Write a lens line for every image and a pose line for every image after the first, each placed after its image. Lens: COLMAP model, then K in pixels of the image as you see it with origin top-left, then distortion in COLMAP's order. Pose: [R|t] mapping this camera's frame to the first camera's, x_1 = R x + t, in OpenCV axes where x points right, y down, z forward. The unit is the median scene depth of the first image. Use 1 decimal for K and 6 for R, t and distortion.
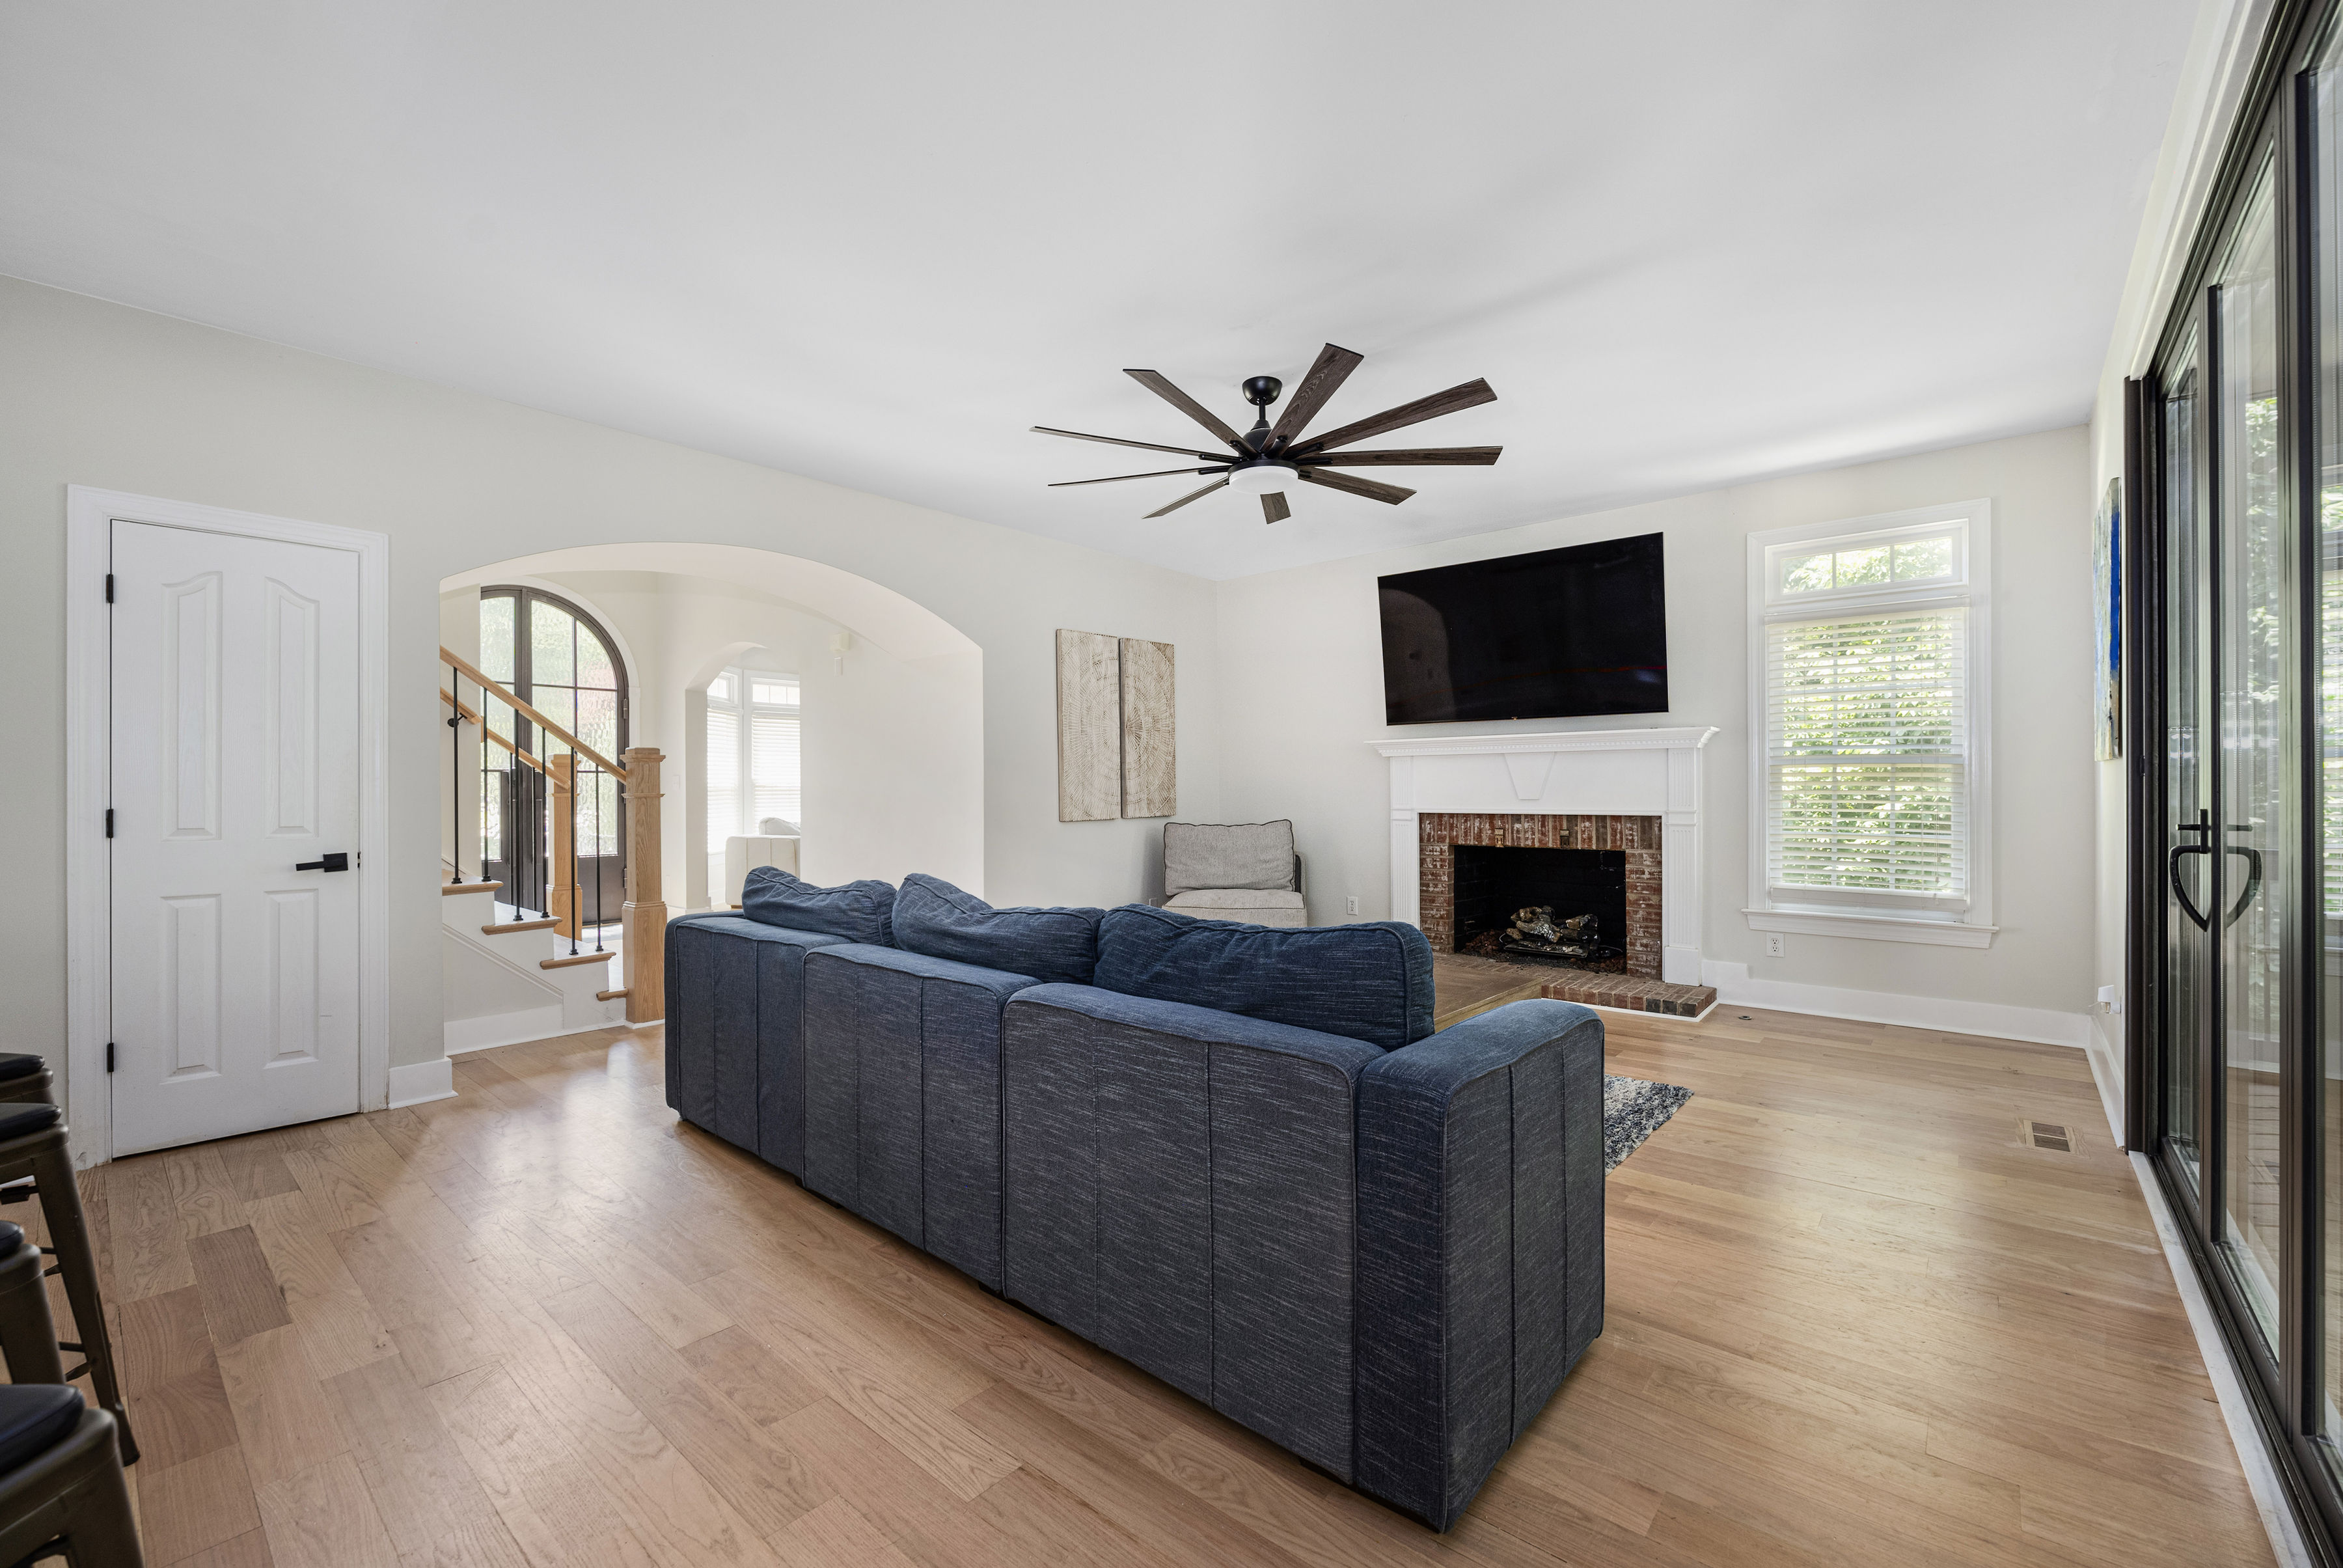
lens RADIAL K [[955.6, 0, 1163.9], [0, 955.6, 787.7], [0, 0, 1]] dist [-0.004357, 0.000154]
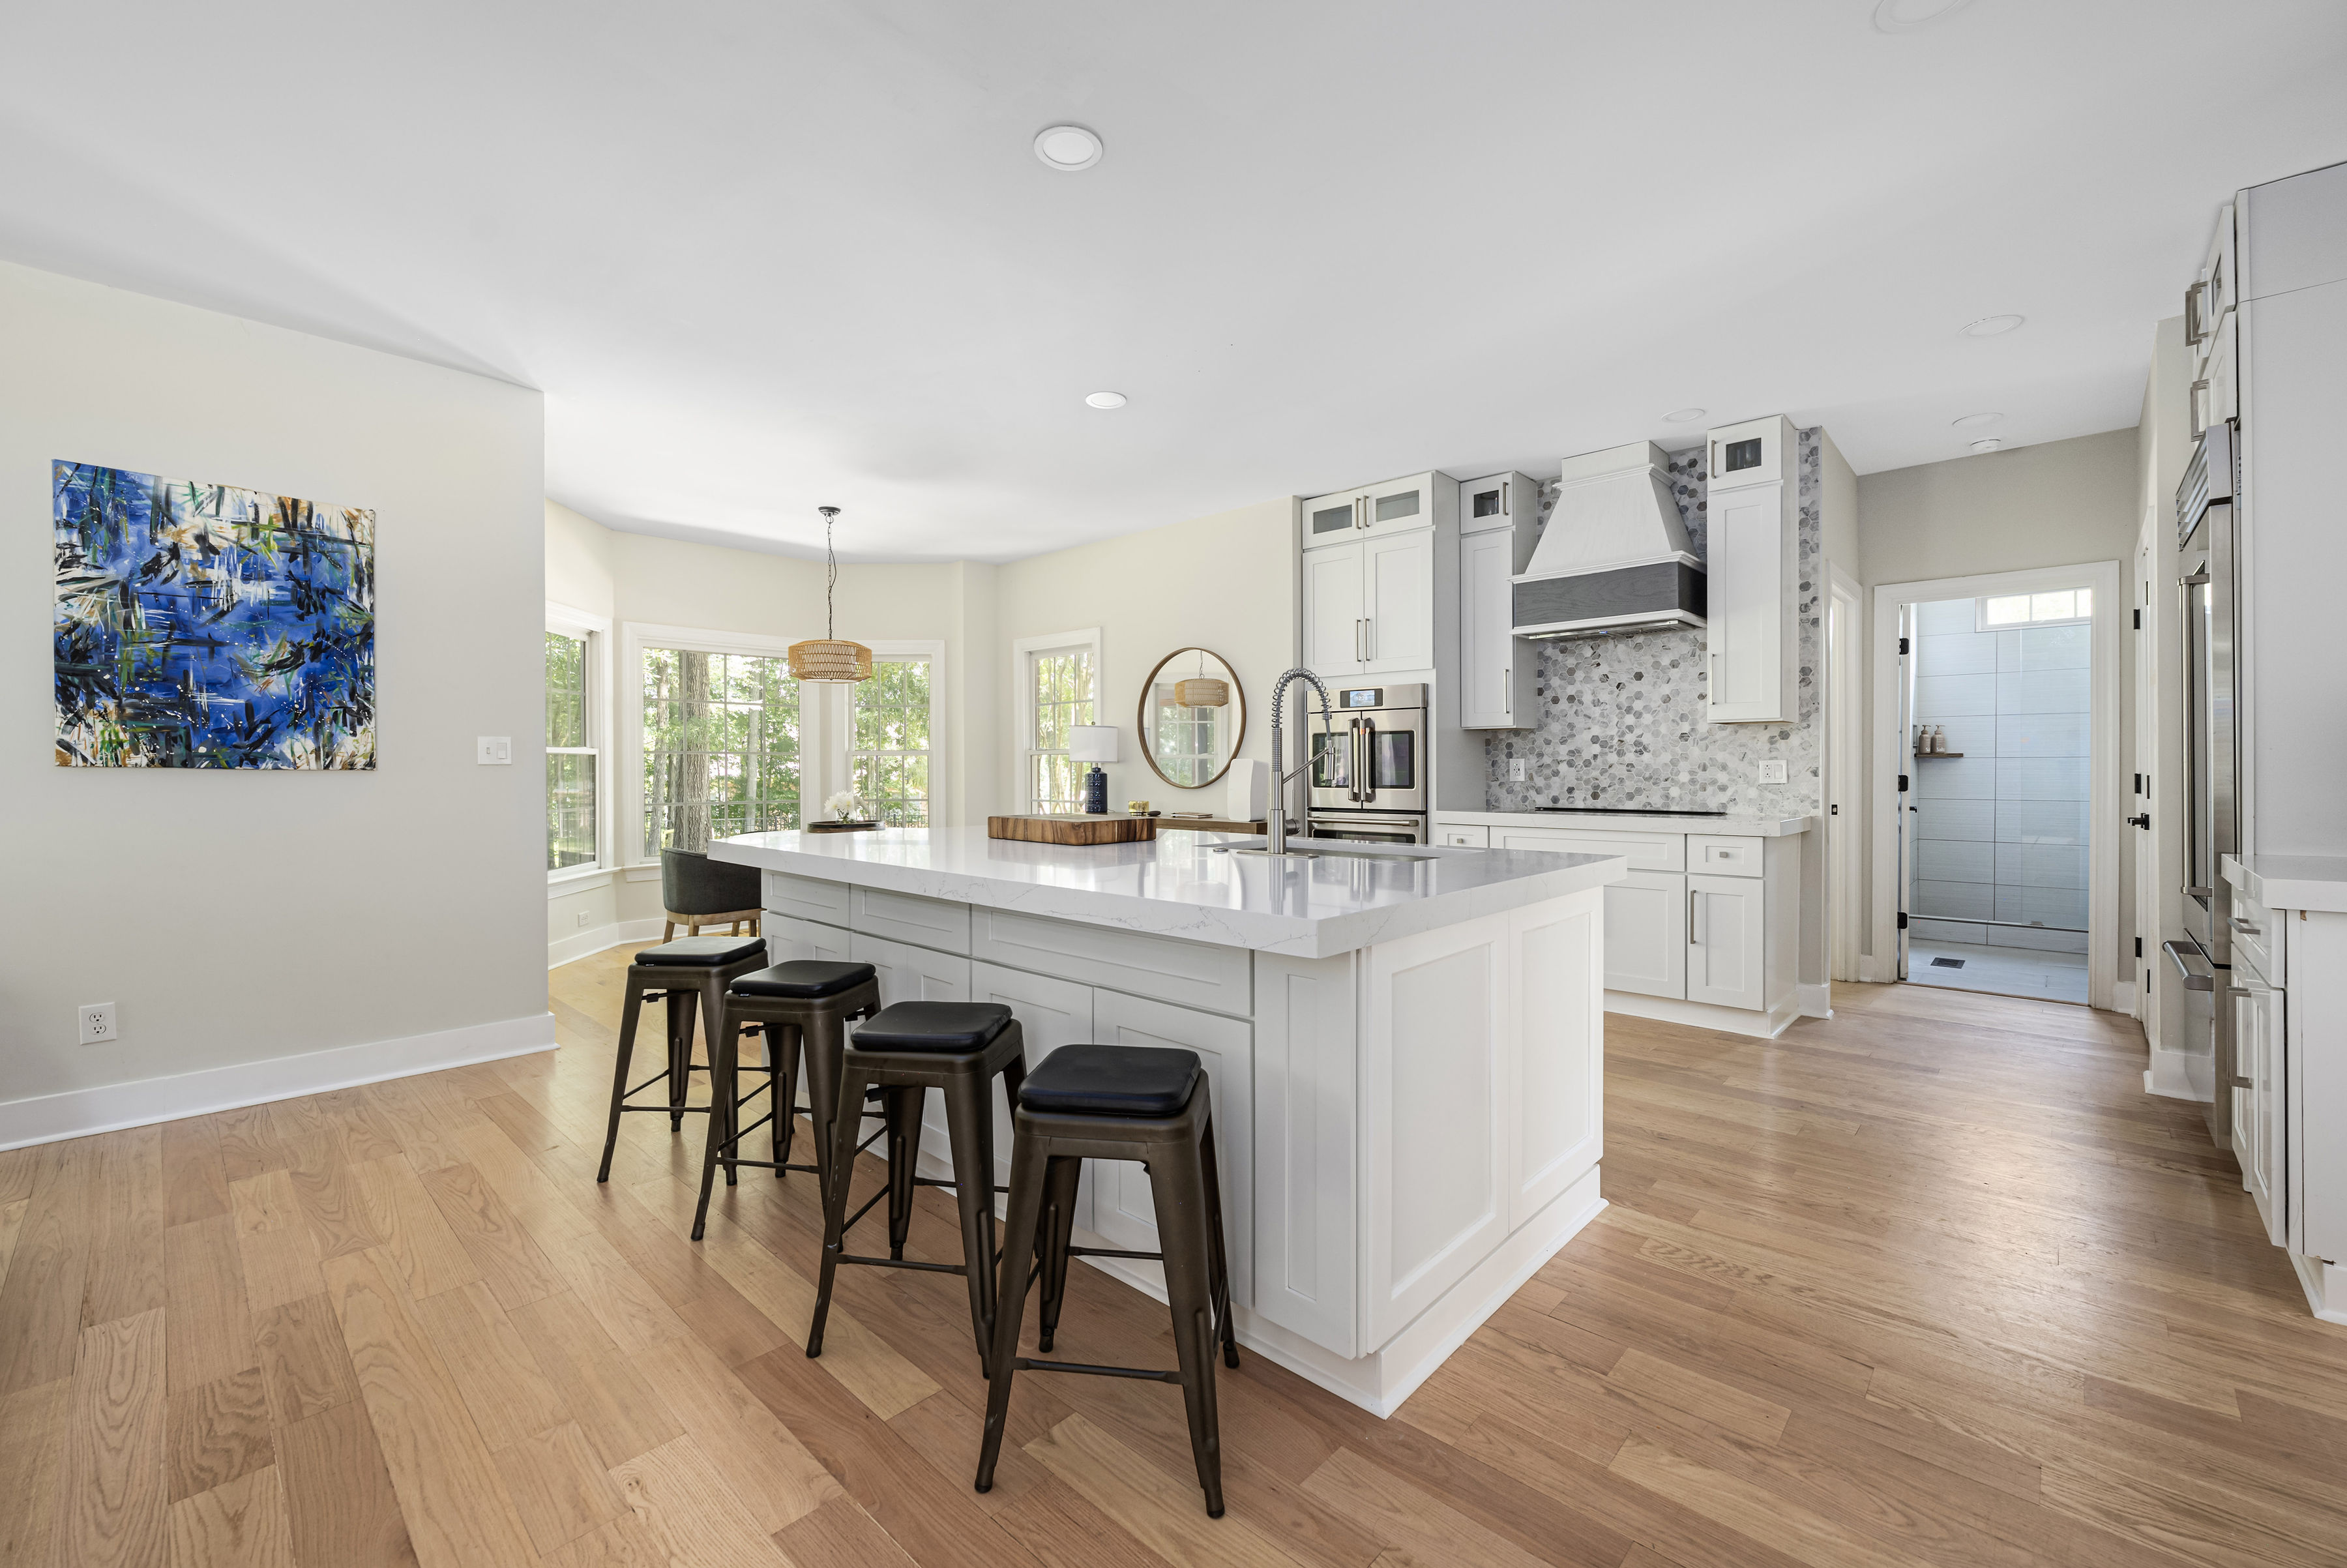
lens RADIAL K [[958.5, 0, 1168.1], [0, 958.5, 776.2], [0, 0, 1]] dist [-0.005502, 0.000197]
pose [[-0.998974, 0.006796, 0.044777, -0.461345], [0.006932, 0.999972, 0.002884, -0.000599], [-0.044756, 0.003191, -0.998993, 0.621048]]
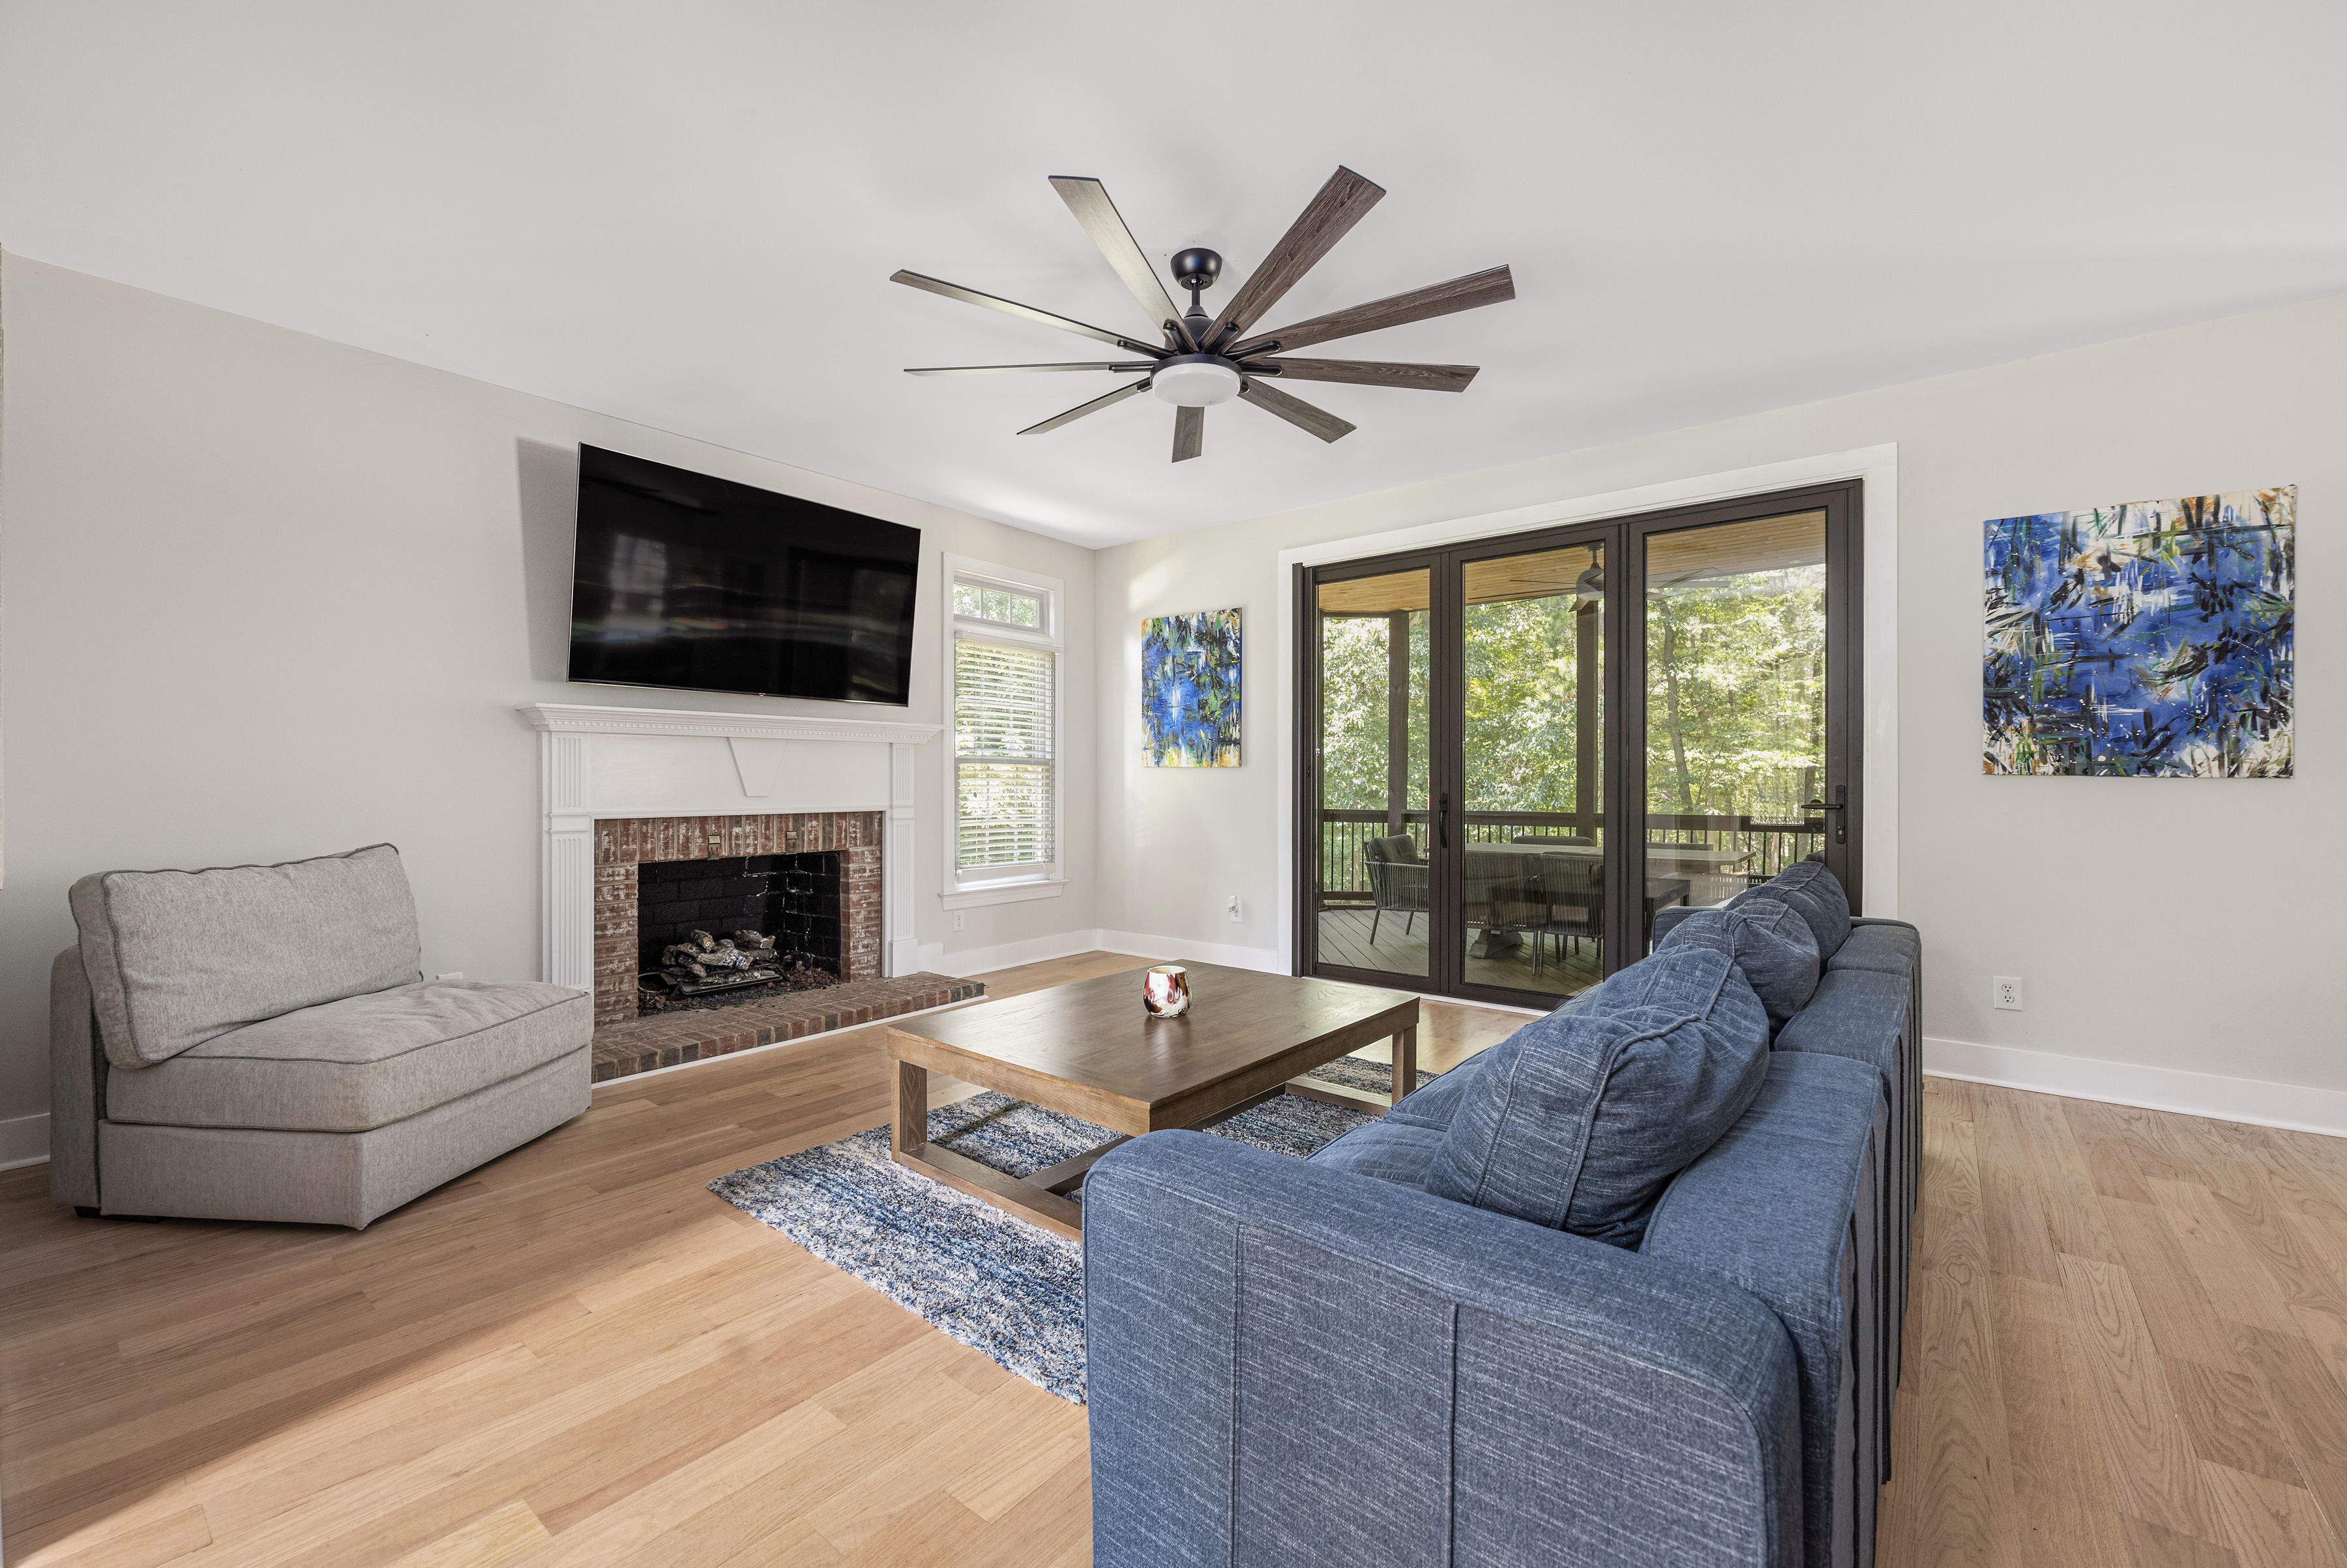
lens RADIAL K [[957.2, 0, 1165.9], [0, 957.2, 787.7], [0, 0, 1]] dist [-0.004357, 0.000154]
pose [[-0.033895, -0.005419, 0.999411, -0.444325], [-0.004377, 0.999977, 0.005274, -0.000836], [-0.999416, -0.004195, -0.033918, 0.692650]]
